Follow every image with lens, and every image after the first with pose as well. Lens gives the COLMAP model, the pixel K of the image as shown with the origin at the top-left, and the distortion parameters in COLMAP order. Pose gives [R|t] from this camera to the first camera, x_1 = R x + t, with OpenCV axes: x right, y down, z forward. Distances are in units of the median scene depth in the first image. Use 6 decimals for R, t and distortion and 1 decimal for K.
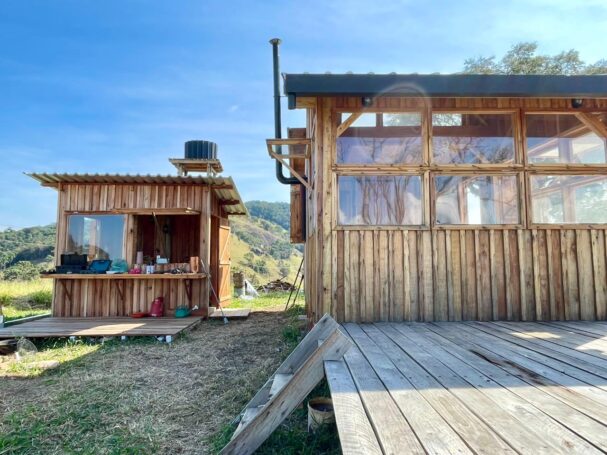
lens RADIAL K [[400.8, 0, 304.7], [0, 400.8, 227.4], [0, 0, 1]] dist [-0.009003, 0.005030]
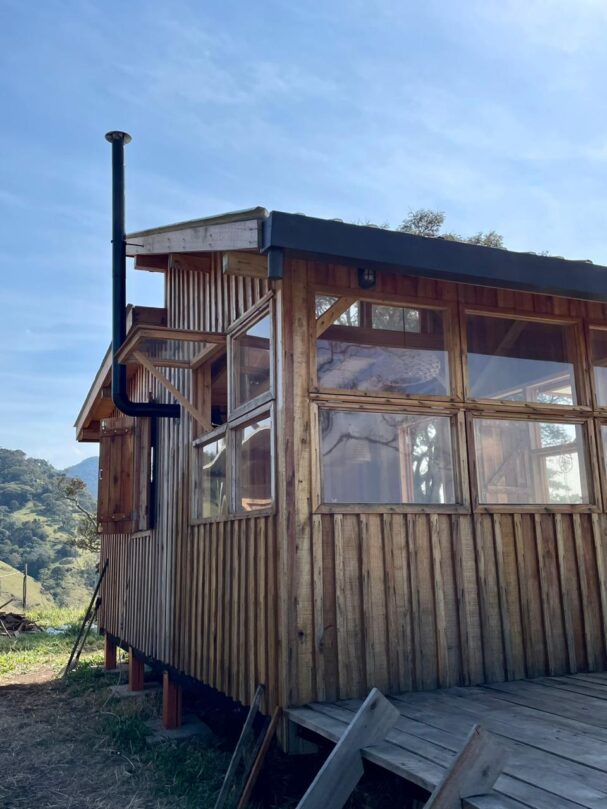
lens RADIAL K [[728.0, 0, 302.5], [0, 728.0, 401.7], [0, 0, 1]] dist [0.075660, -0.094226]
pose [[0.922866, 0.057716, 0.380772, -0.308583], [-0.009116, 0.991703, -0.128226, -0.015771], [-0.385014, 0.114864, 0.915735, 0.126554]]
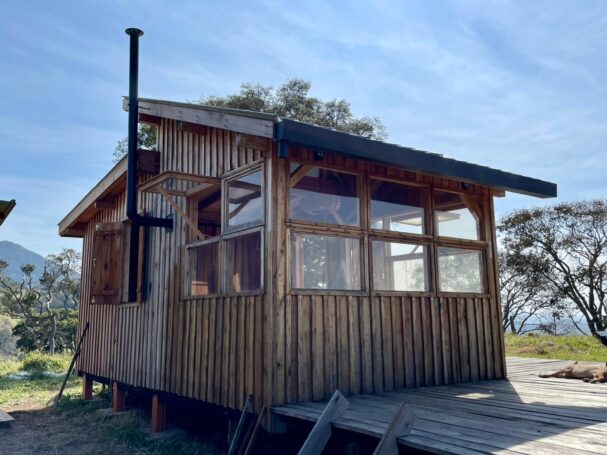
lens RADIAL K [[546.2, 0, 304.9], [0, 546.2, 226.8], [0, 0, 1]] dist [0.075660, -0.094226]
pose [[0.811096, 0.087704, 0.578301, -0.597930], [-0.036088, 0.994315, -0.100181, -0.022388], [-0.583799, 0.060387, 0.809650, 0.003649]]
